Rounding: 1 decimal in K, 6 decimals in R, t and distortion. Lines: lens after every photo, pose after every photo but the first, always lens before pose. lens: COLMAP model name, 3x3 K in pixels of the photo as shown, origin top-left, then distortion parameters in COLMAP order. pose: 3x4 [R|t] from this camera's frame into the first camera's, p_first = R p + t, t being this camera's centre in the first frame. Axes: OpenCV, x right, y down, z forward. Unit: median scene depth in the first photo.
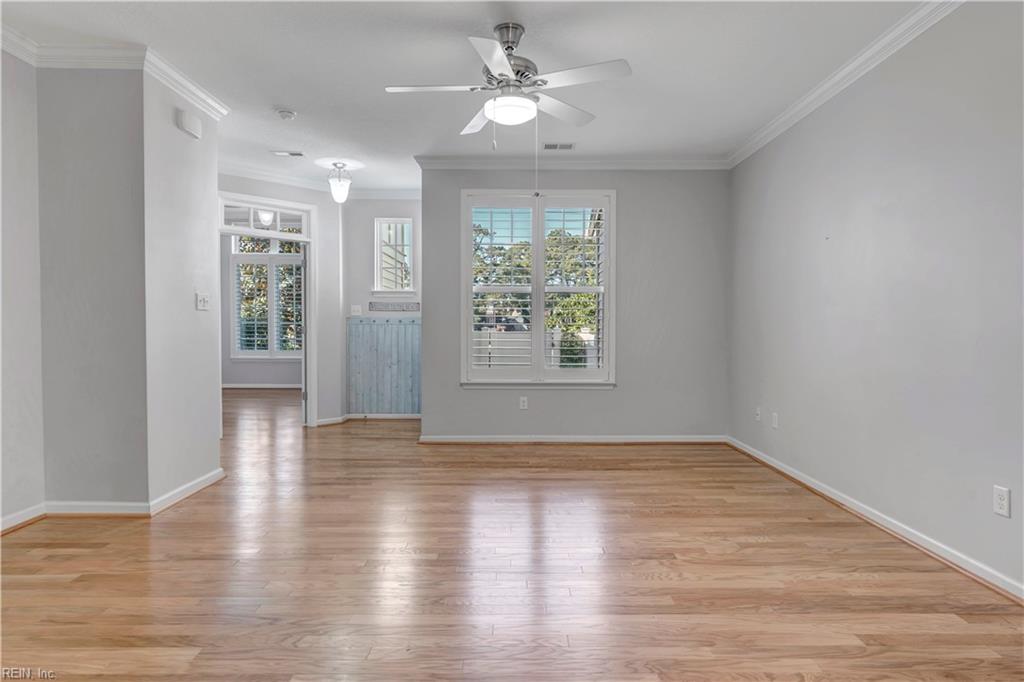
lens RADIAL K [[576.2, 0, 513.2], [0, 576.2, 336.5], [0, 0, 1]] dist [0.000612, 0.000430]
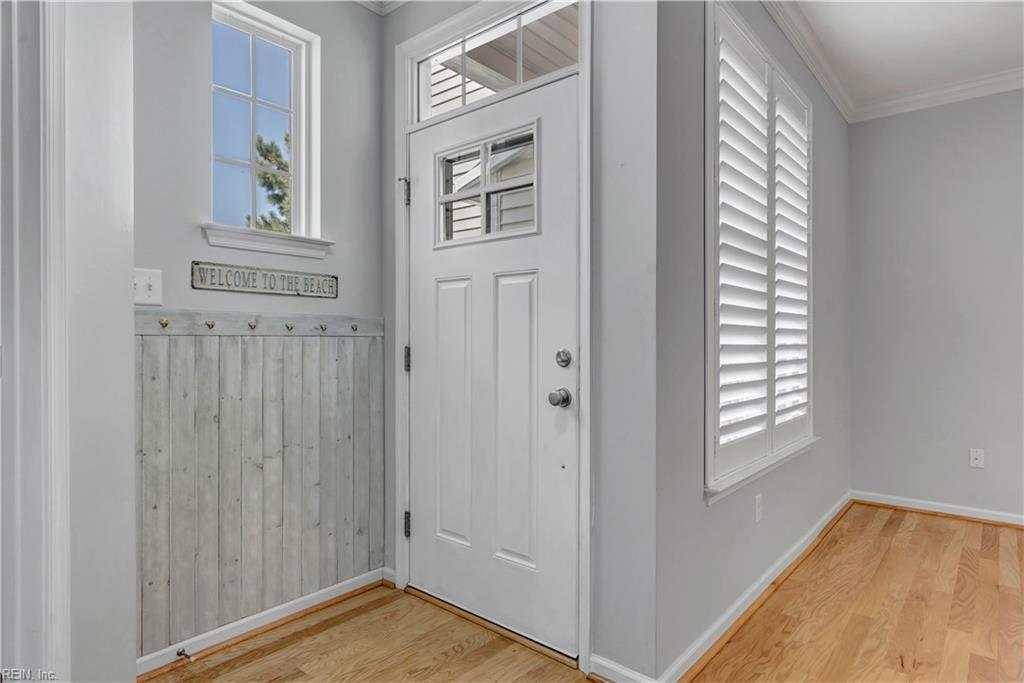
lens RADIAL K [[576.2, 0, 512.1], [0, 576.2, 343.3], [0, 0, 1]] dist [0.000612, 0.000430]
pose [[0.646786, -0.009922, 0.762607, -0.367702], [0.010854, 0.999934, 0.003804, -0.016427], [-0.762594, 0.005817, 0.646851, 0.683514]]
